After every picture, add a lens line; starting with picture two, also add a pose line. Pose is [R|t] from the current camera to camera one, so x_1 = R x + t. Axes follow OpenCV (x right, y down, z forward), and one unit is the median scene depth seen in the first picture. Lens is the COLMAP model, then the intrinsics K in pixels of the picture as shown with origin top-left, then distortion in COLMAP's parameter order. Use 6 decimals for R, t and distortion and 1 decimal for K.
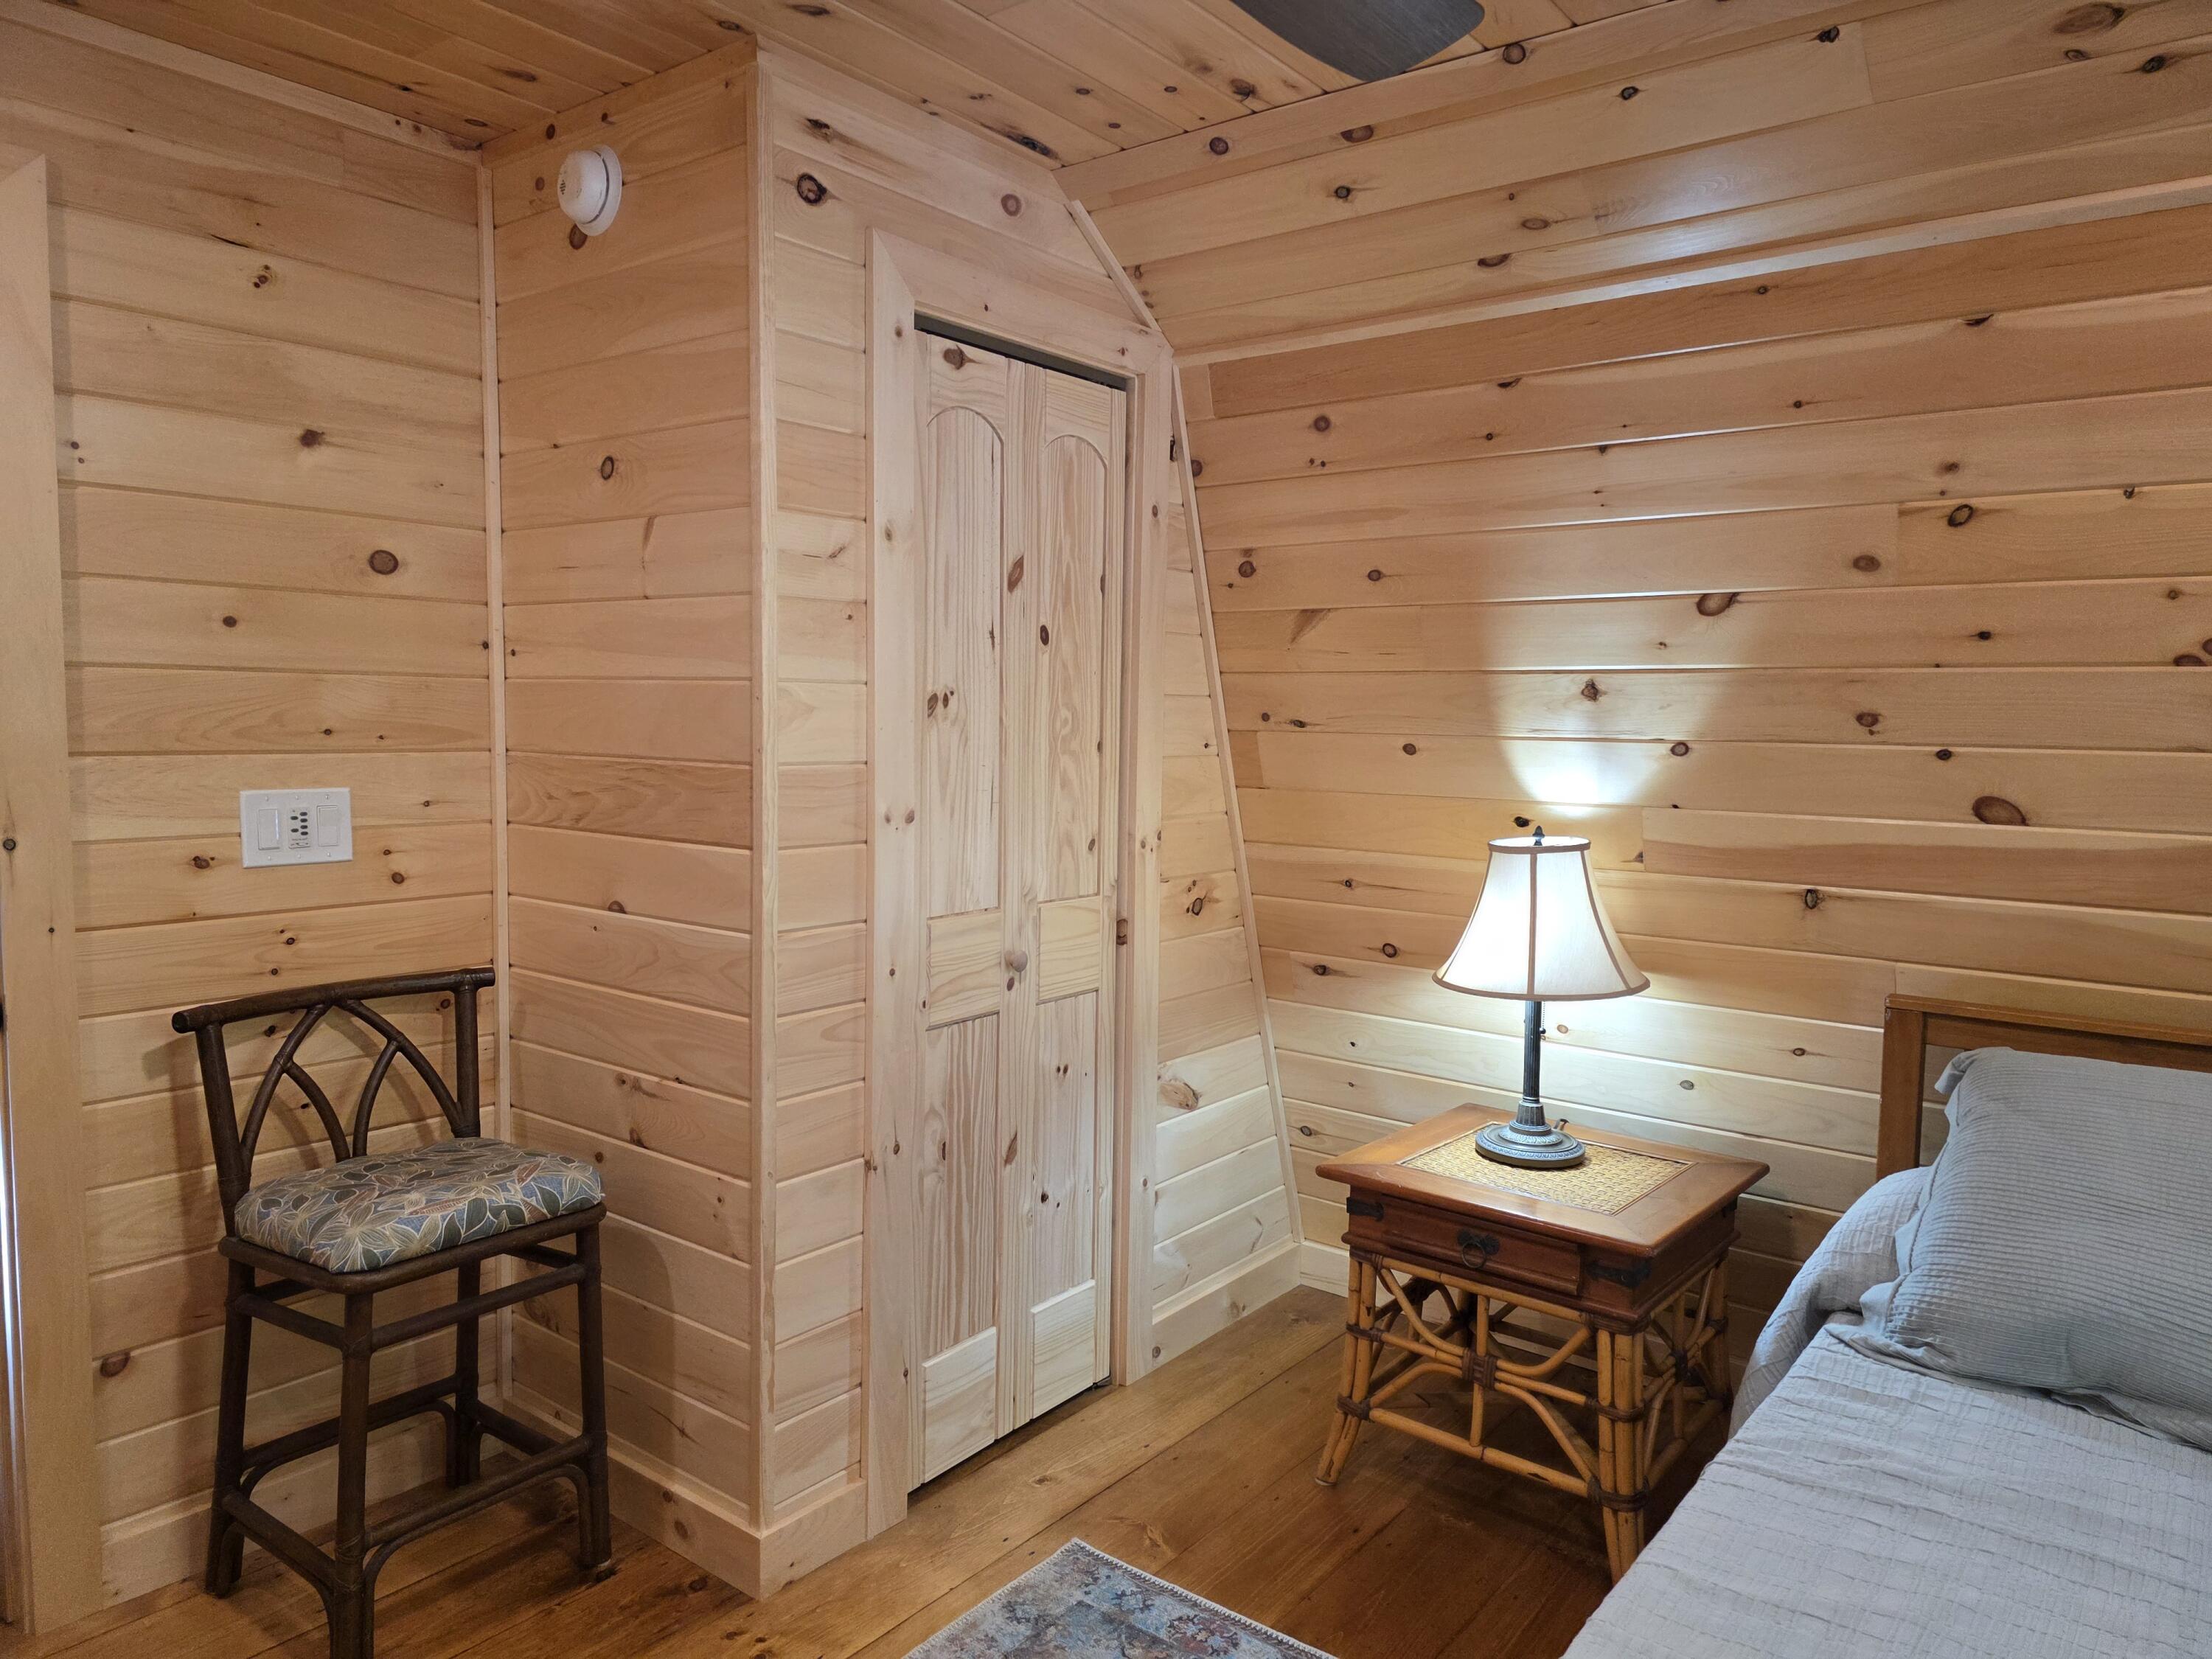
lens RADIAL K [[1477.4, 0, 1103.6], [0, 1477.4, 827.0], [0, 0, 1]] dist [0.082487, -0.083988]
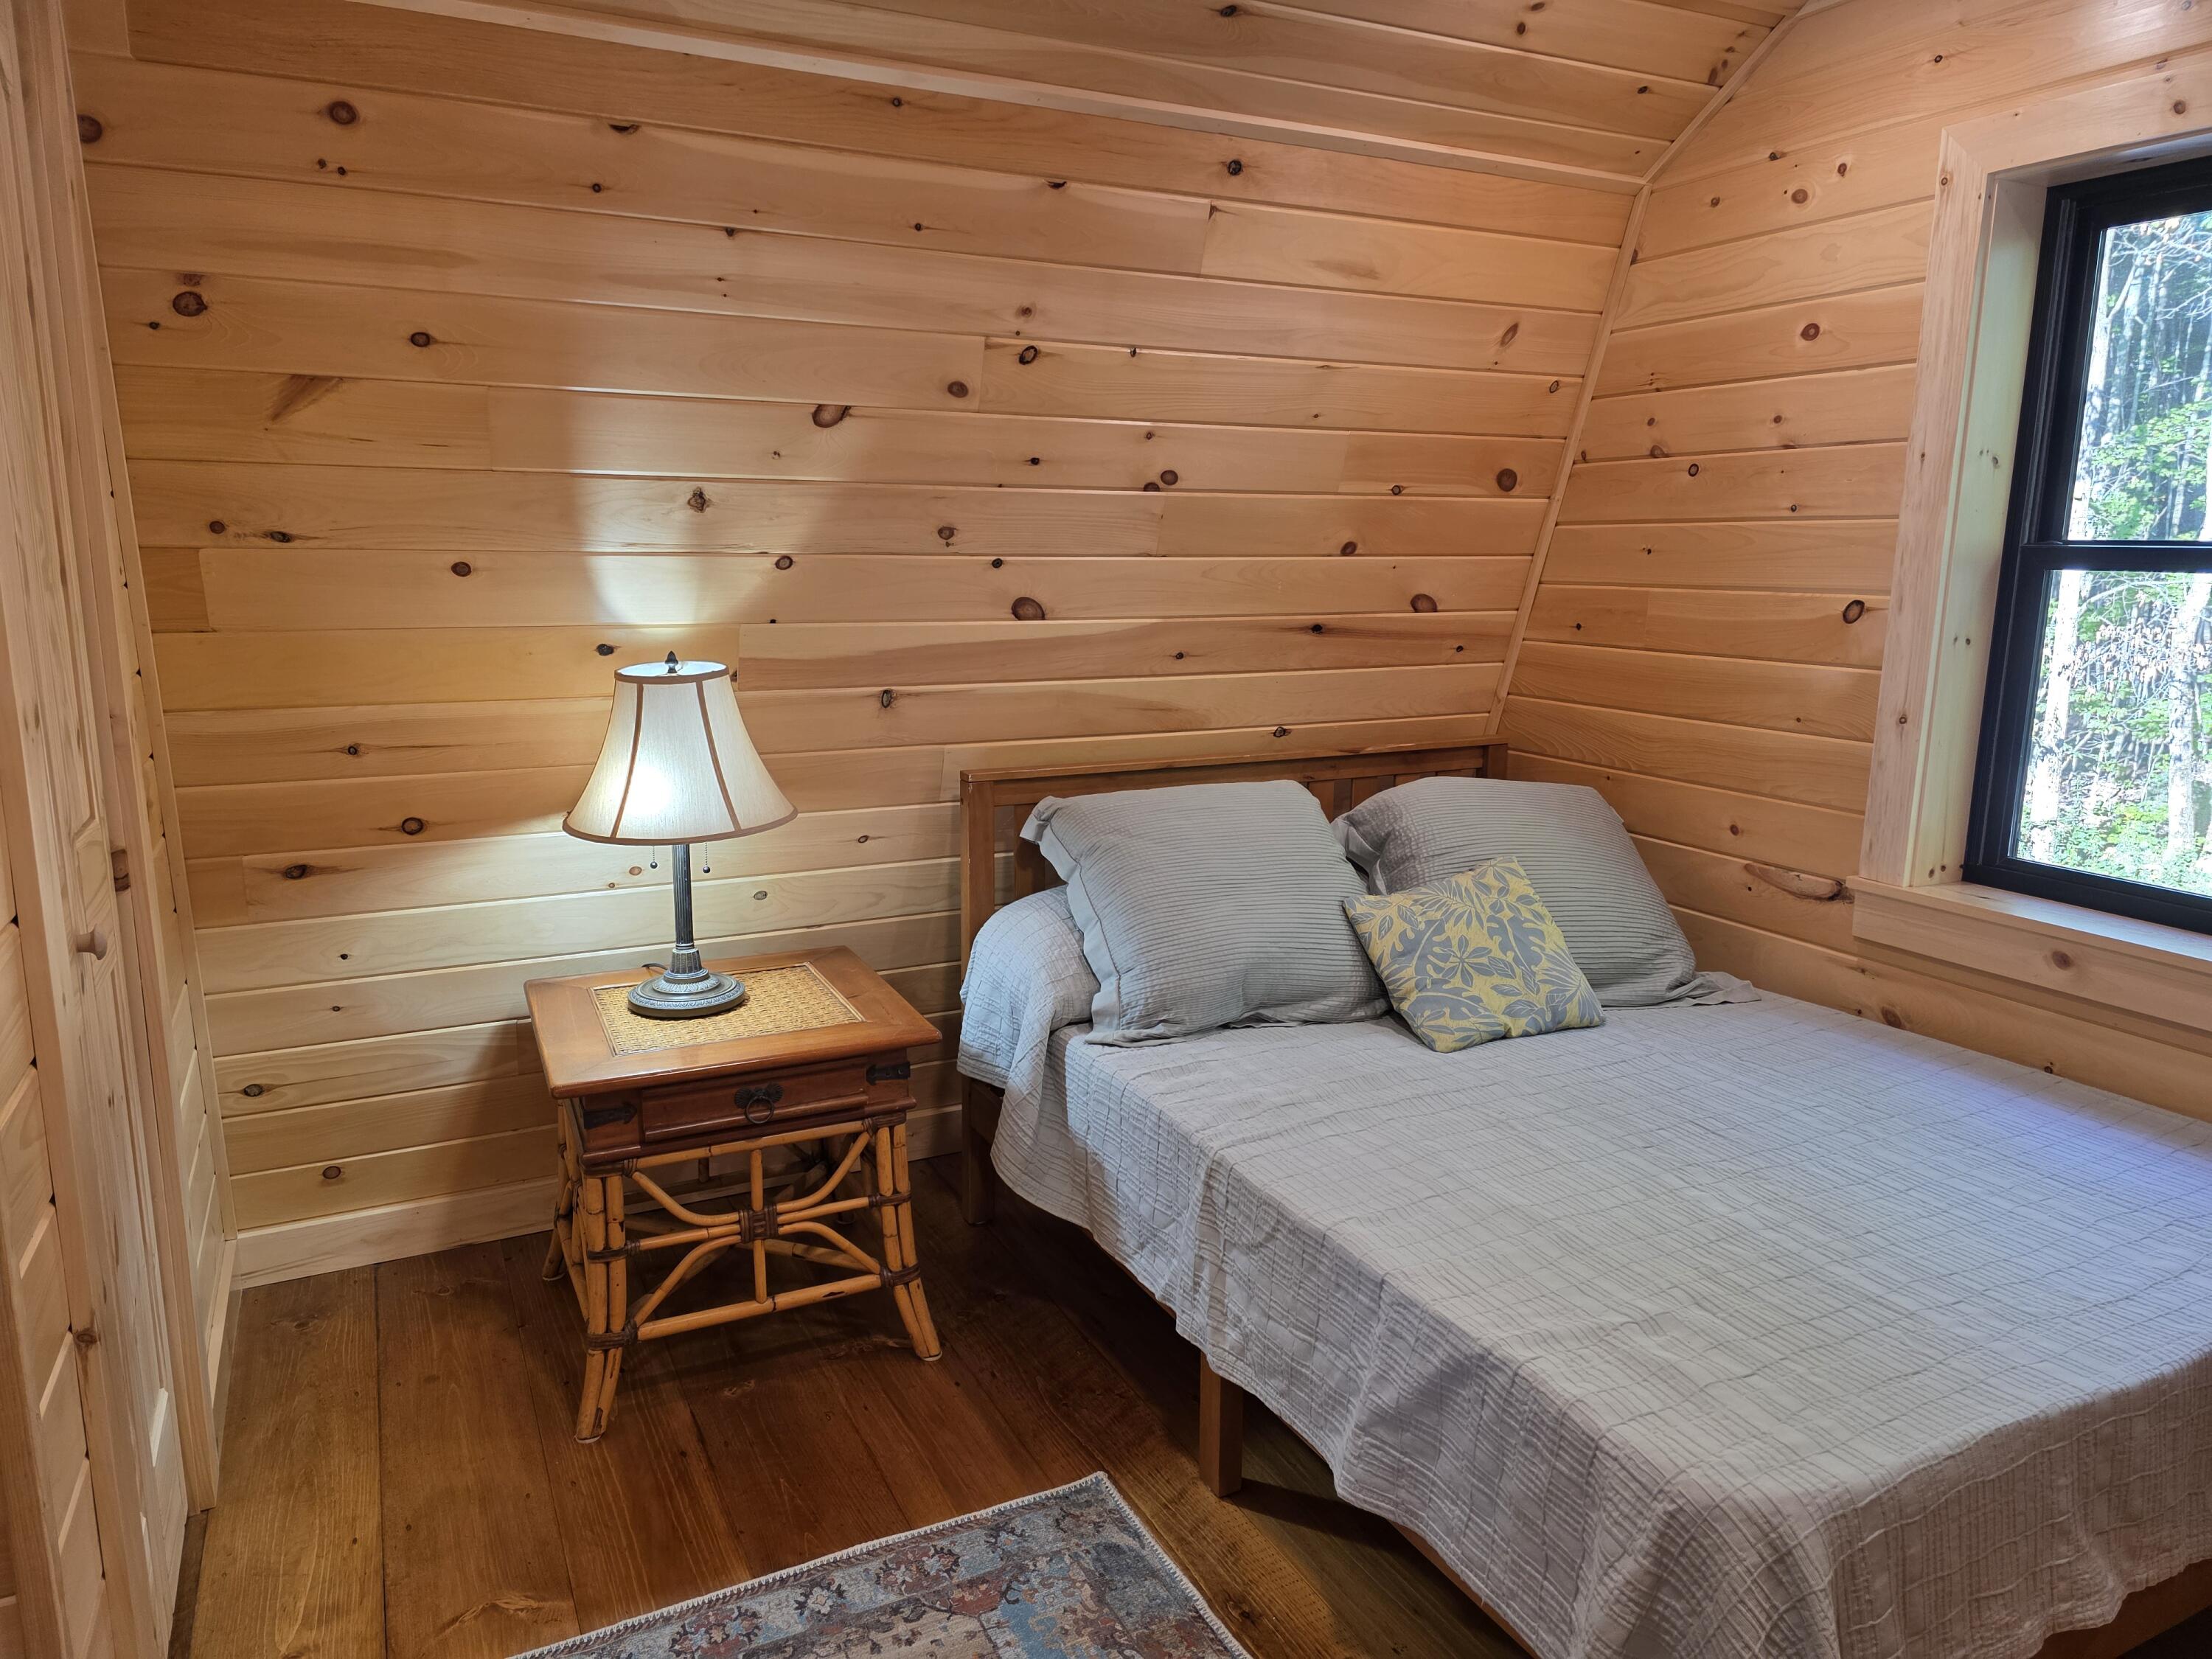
lens RADIAL K [[1477.4, 0, 1103.6], [0, 1477.4, 827.0], [0, 0, 1]] dist [0.082487, -0.083988]
pose [[0.424211, -0.180835, 0.887324, -0.446184], [0.071716, 0.983490, 0.166148, -0.028762], [-0.902719, -0.006846, 0.430176, 0.387689]]
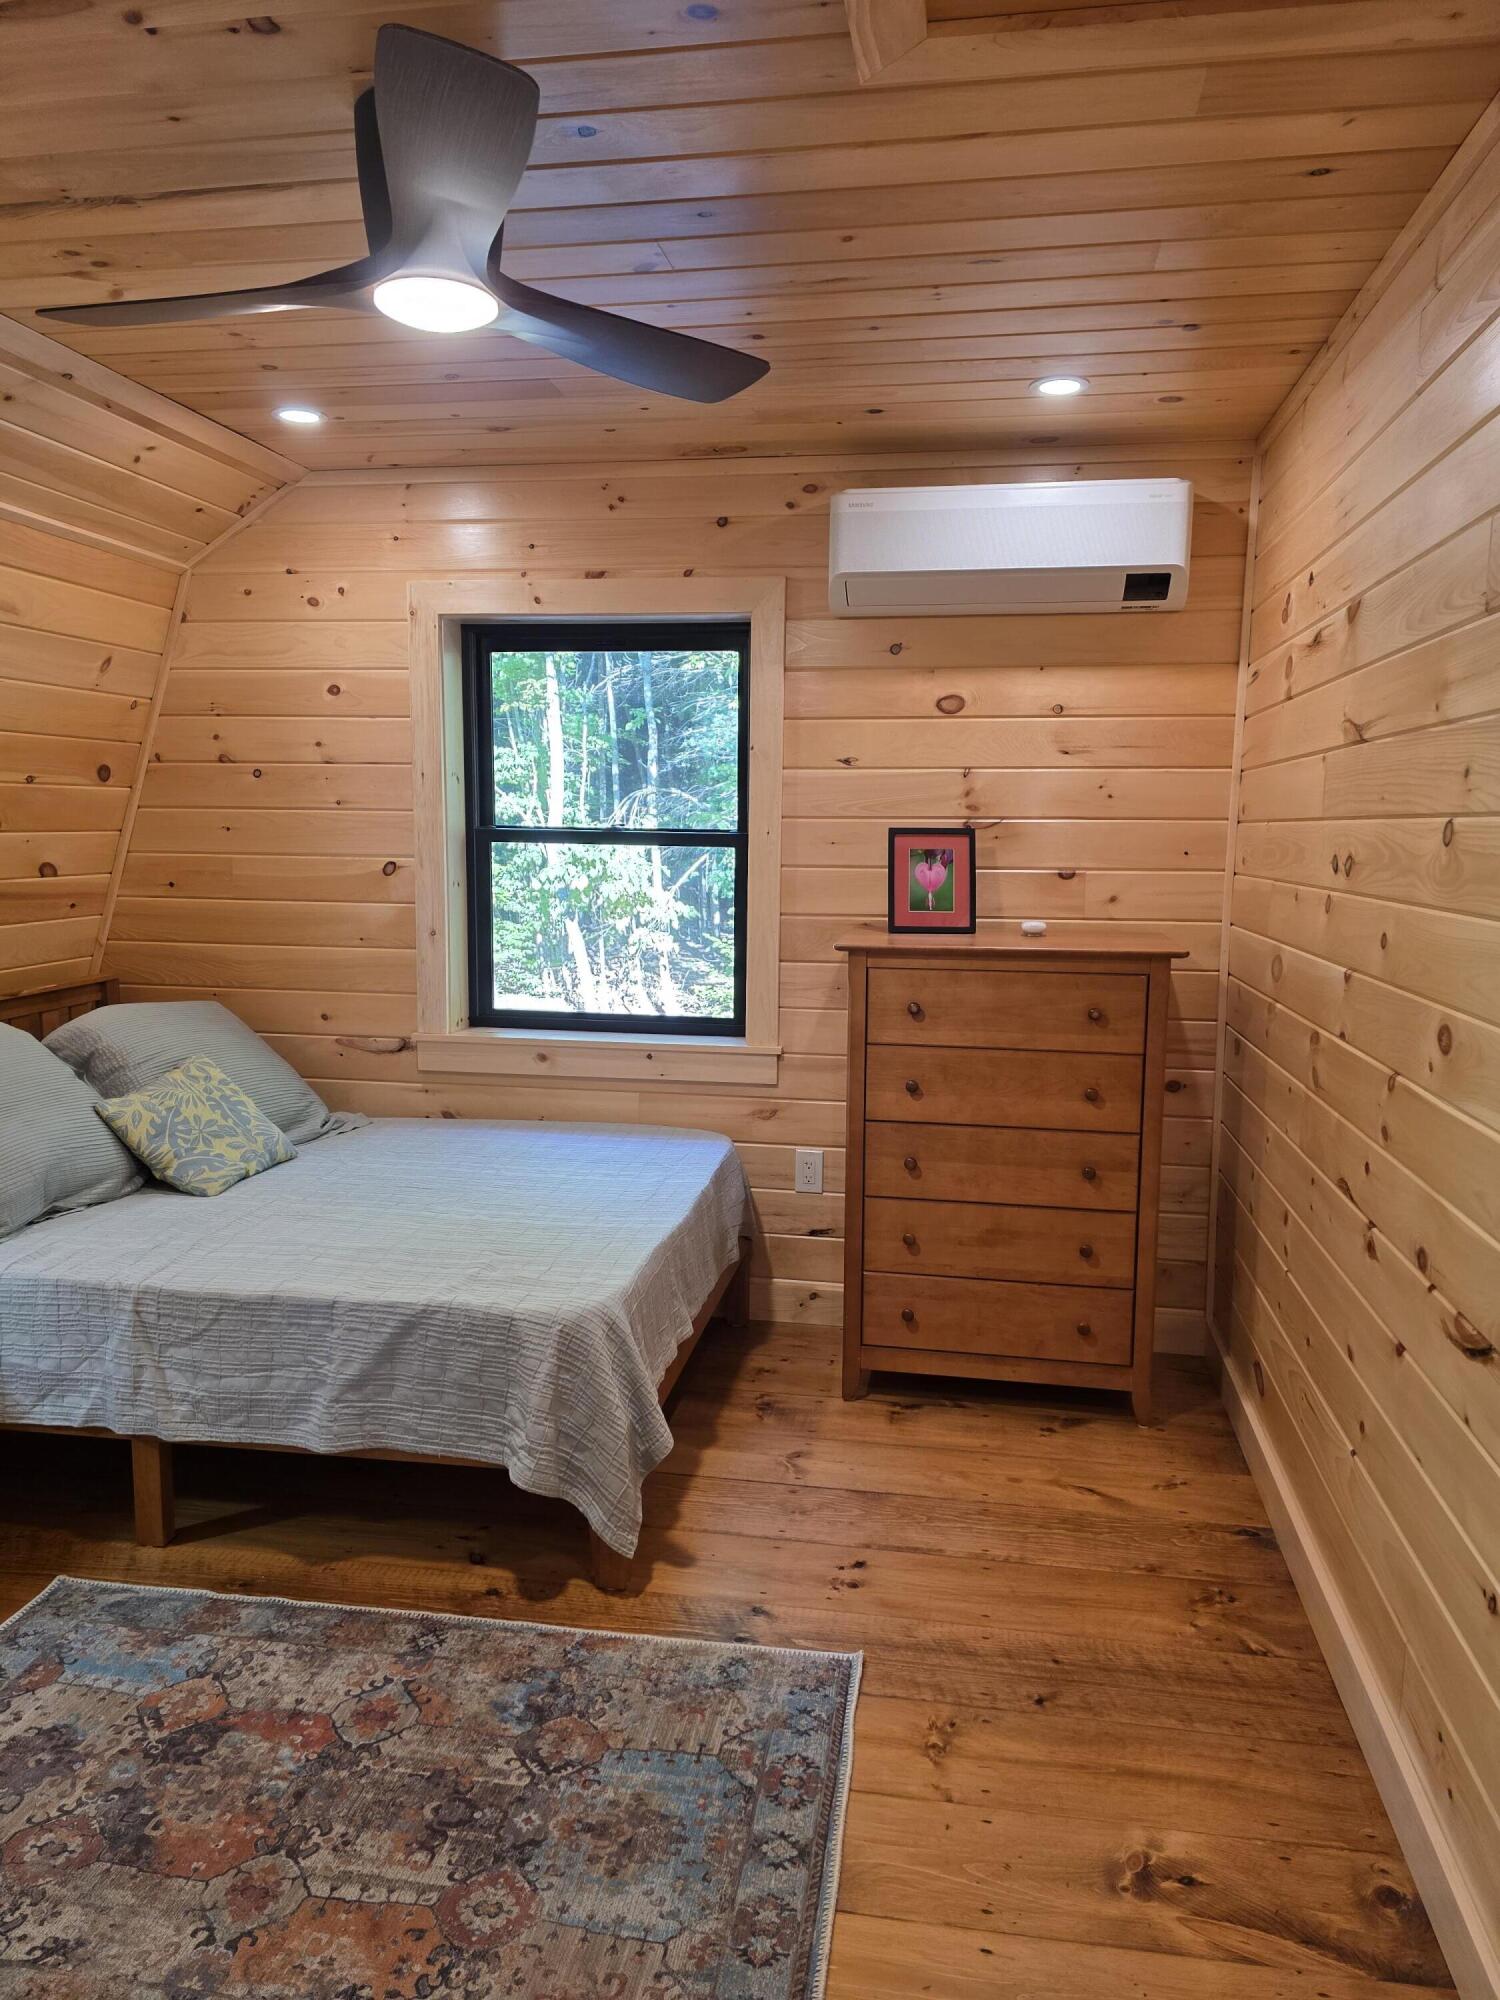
lens RADIAL K [[1335.8, 0, 757.4], [0, 1335.8, 999.6], [0, 0, 1]] dist [0.082487, -0.083988]
pose [[-0.478201, -0.137211, 0.867466, -0.775186], [0.055044, 0.981096, 0.185528, -0.076339], [-0.876524, 0.136468, -0.461608, 0.714995]]
